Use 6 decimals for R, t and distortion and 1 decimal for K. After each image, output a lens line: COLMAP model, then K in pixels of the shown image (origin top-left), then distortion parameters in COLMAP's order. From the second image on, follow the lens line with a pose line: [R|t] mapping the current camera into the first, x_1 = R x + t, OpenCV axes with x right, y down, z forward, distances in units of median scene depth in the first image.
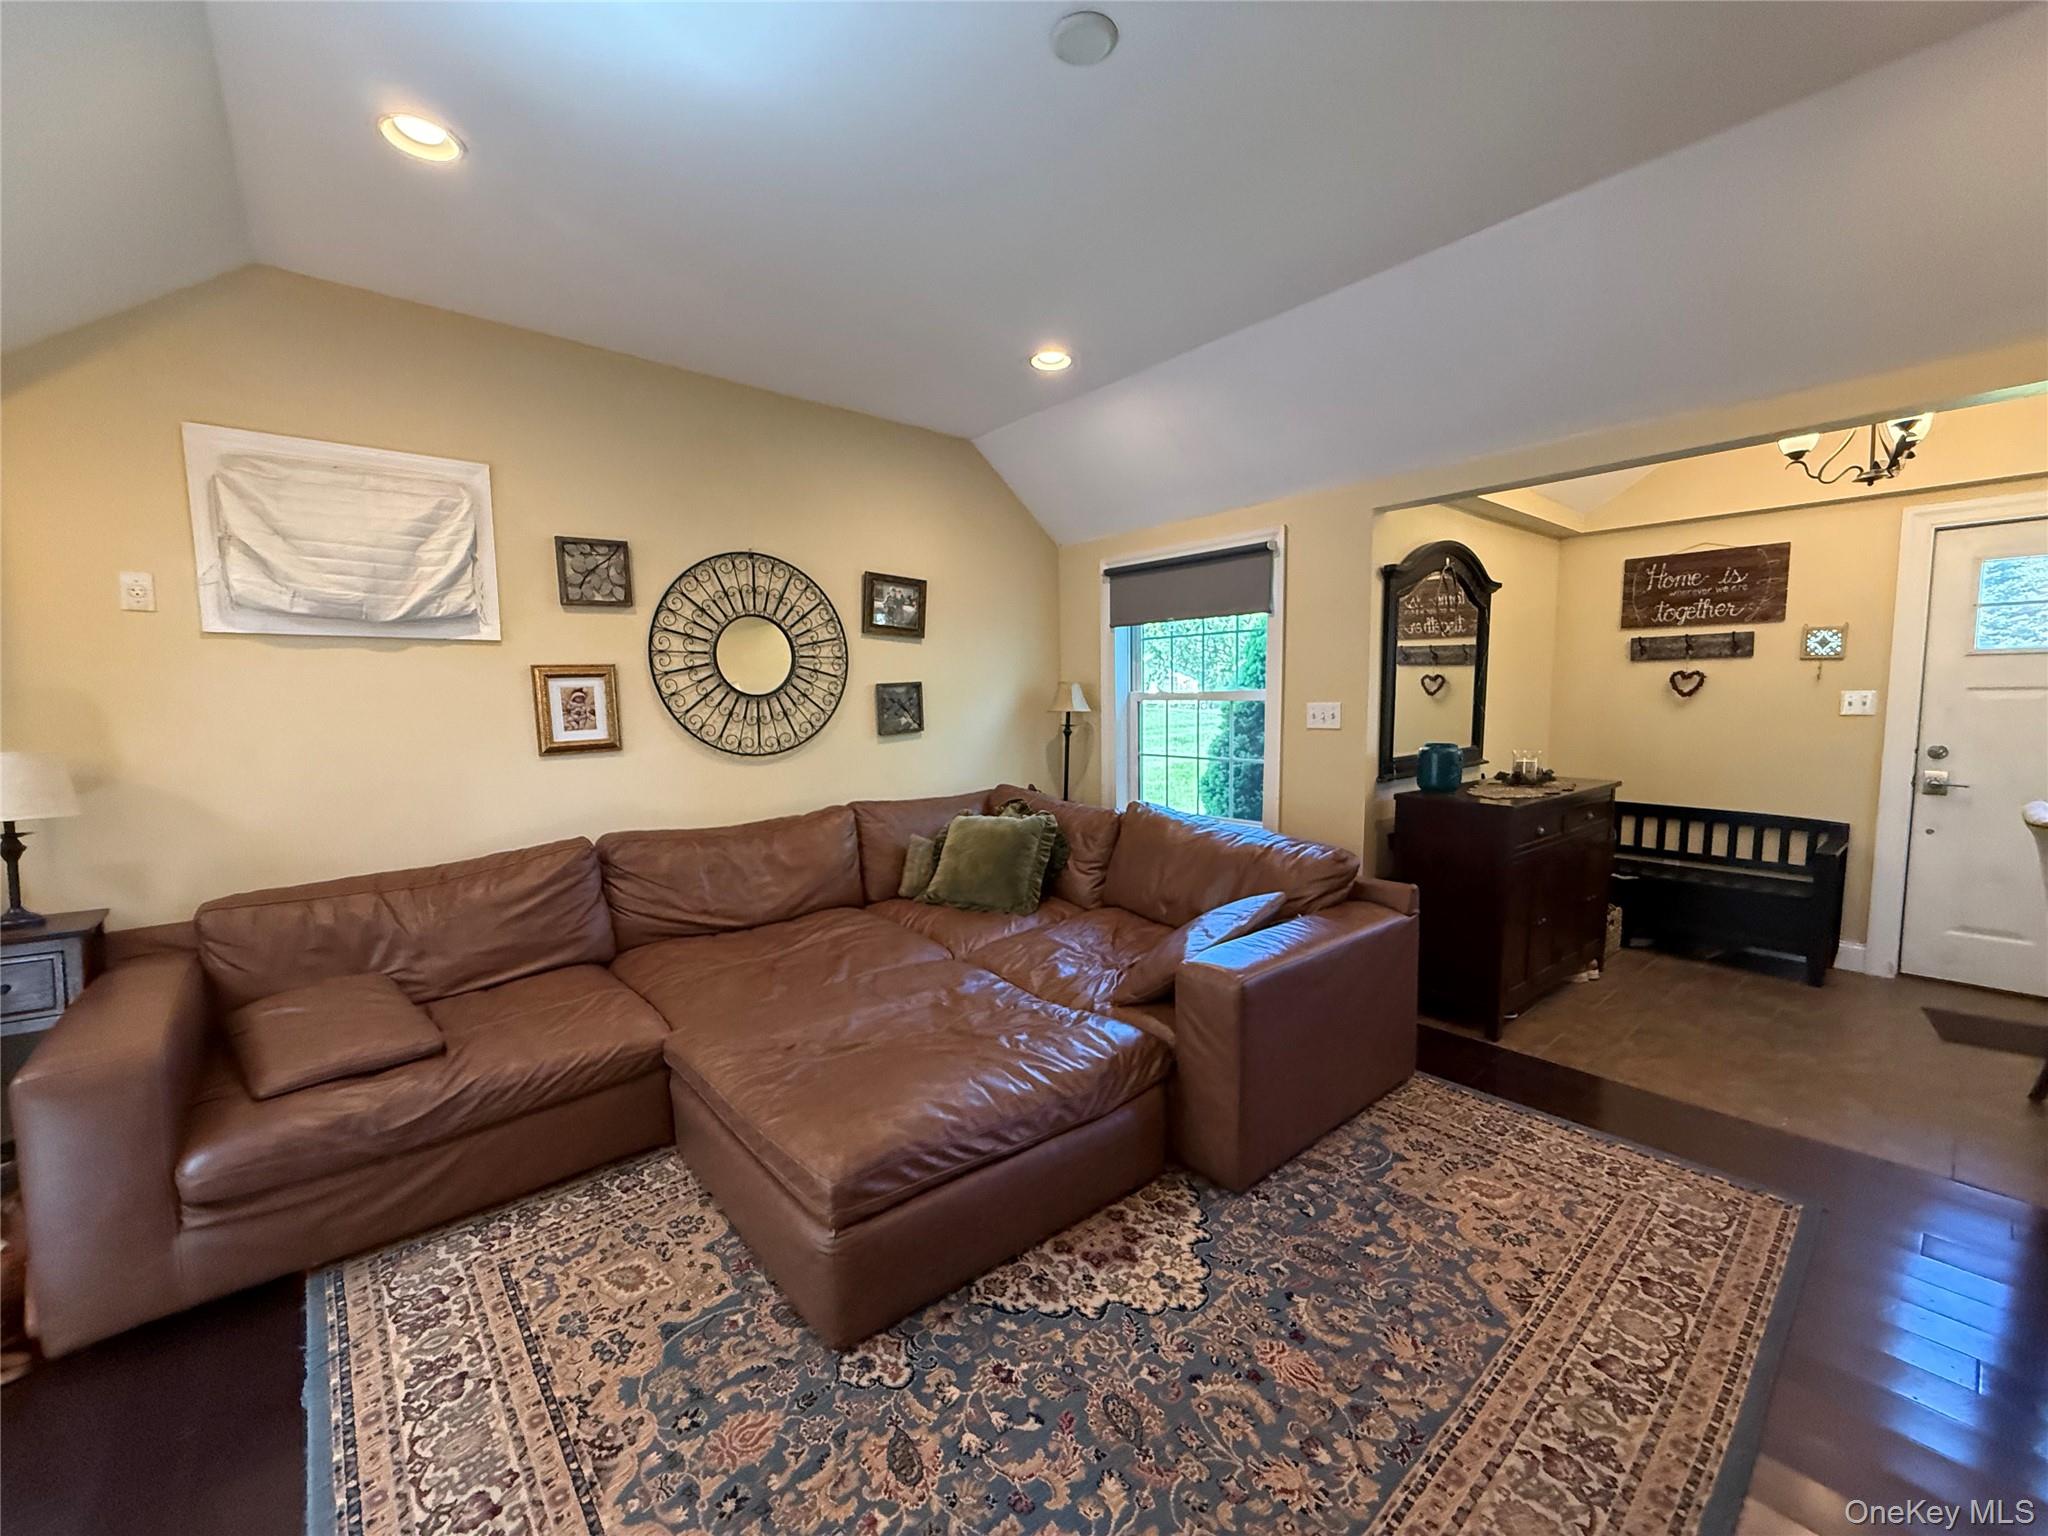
lens RADIAL K [[823.9, 0, 1024.7], [0, 823.9, 786.5], [0, 0, 1]] dist [-0.008336, -0.000277]
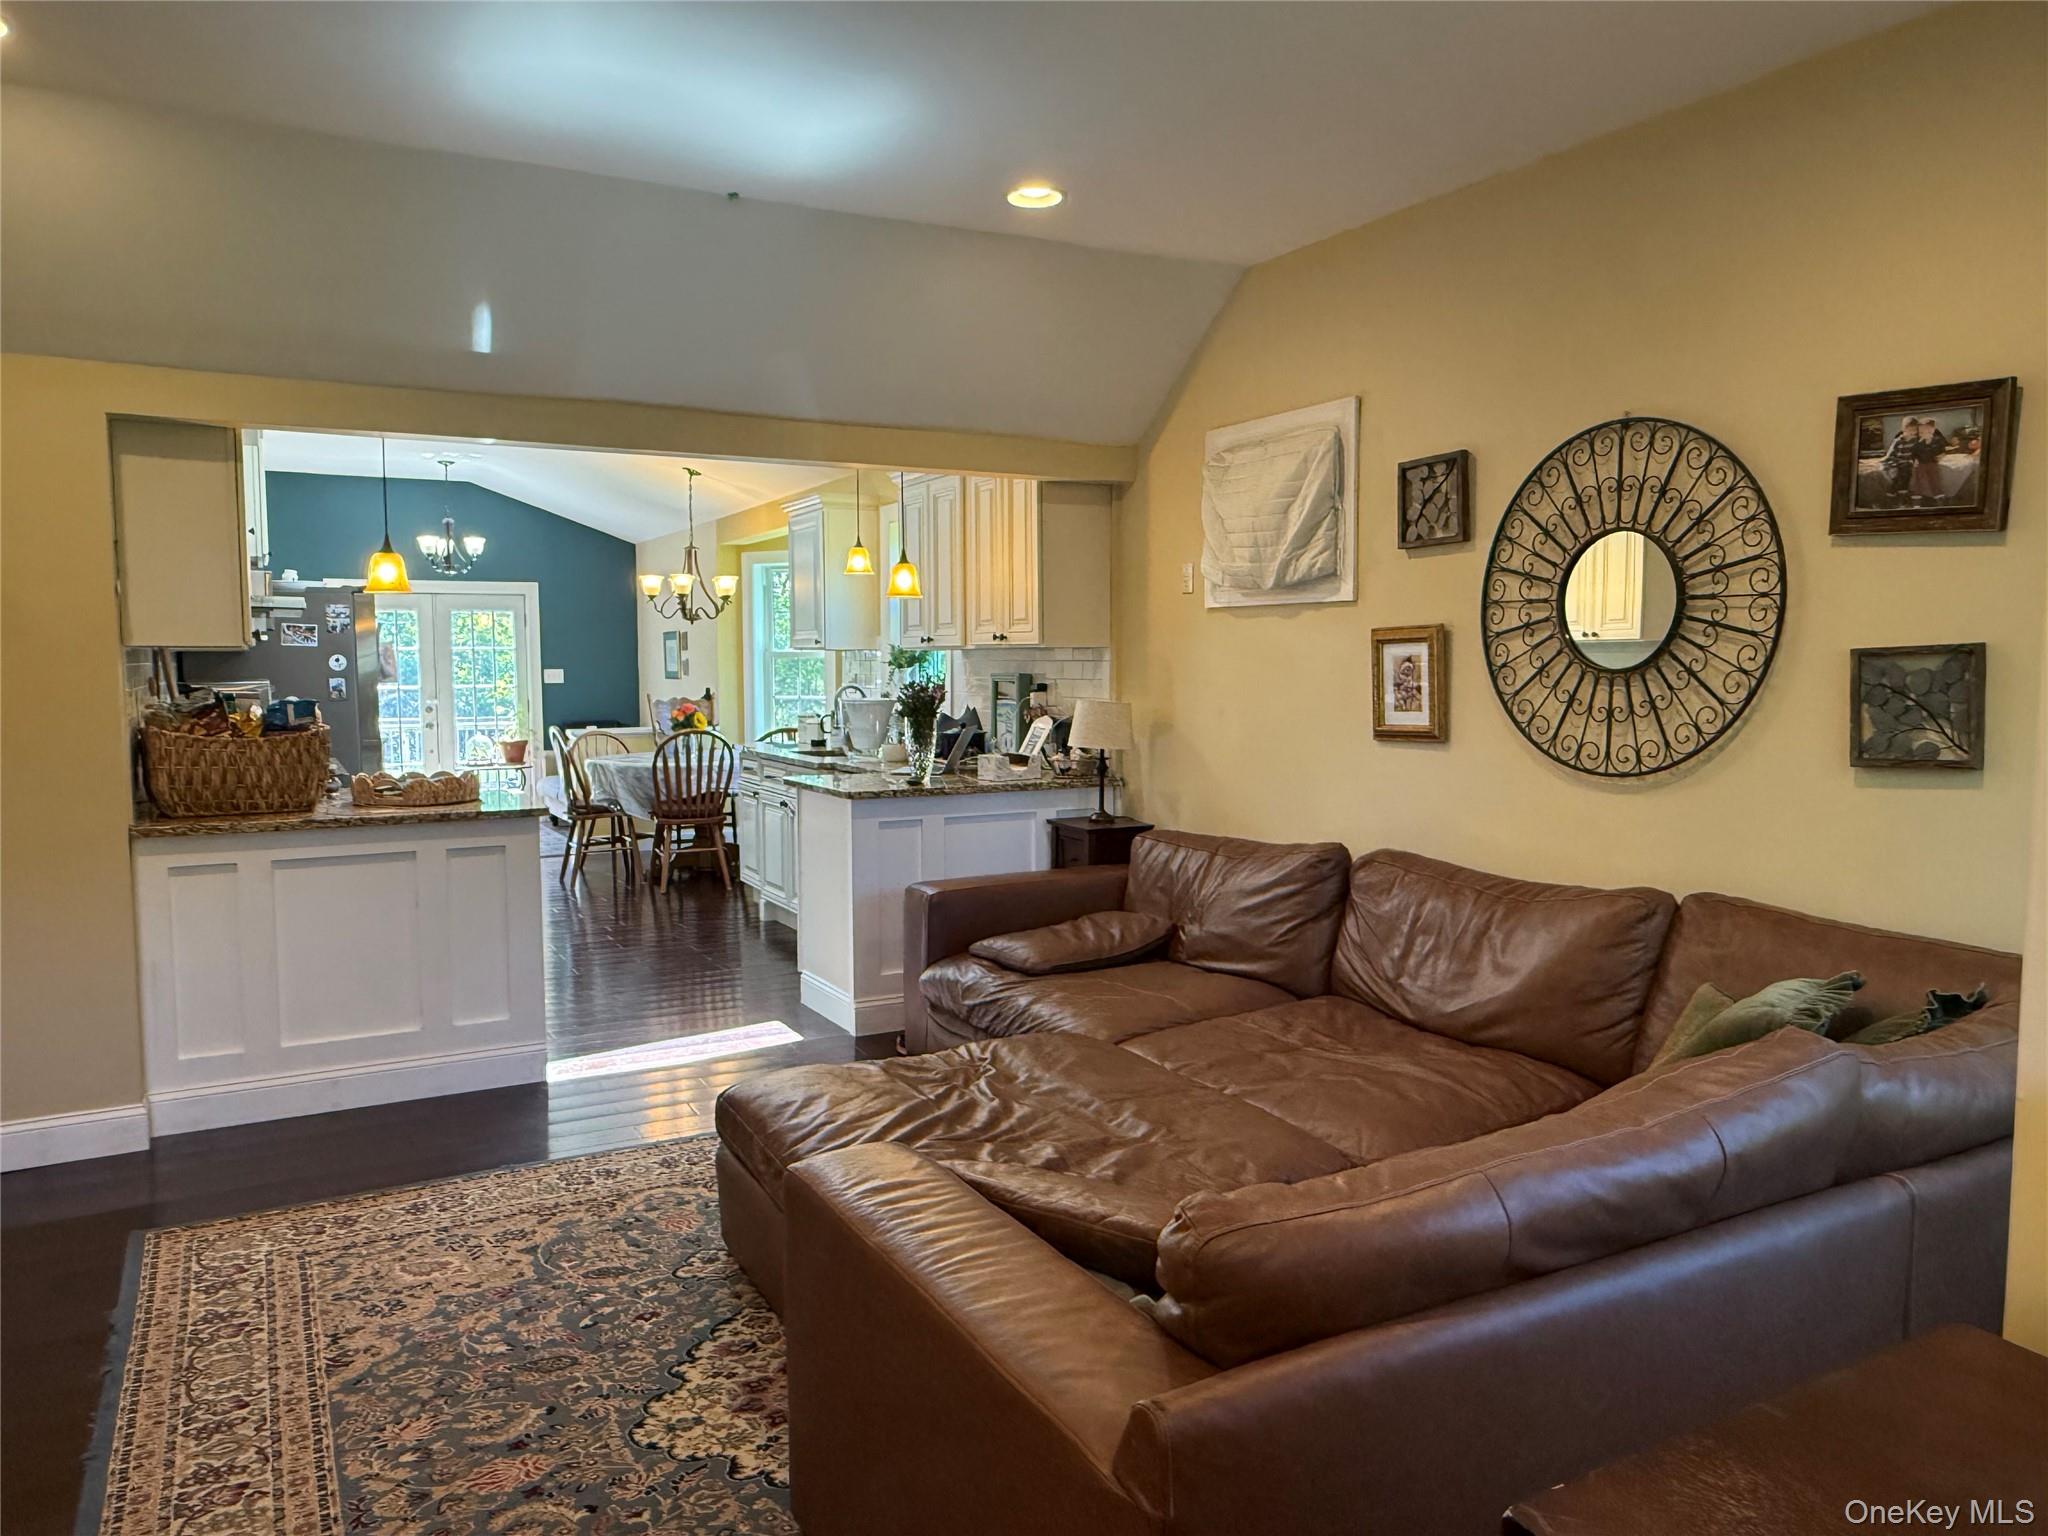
lens RADIAL K [[1452.0, 0, 967.5], [0, 1452.0, 763.9], [0, 0, 1]] dist [0.081313, -0.084994]
pose [[-0.249456, 0.086769, -0.964491, 0.933816], [-0.097784, 0.988630, 0.114232, -0.144634], [0.963437, 0.122808, -0.238135, 0.996746]]
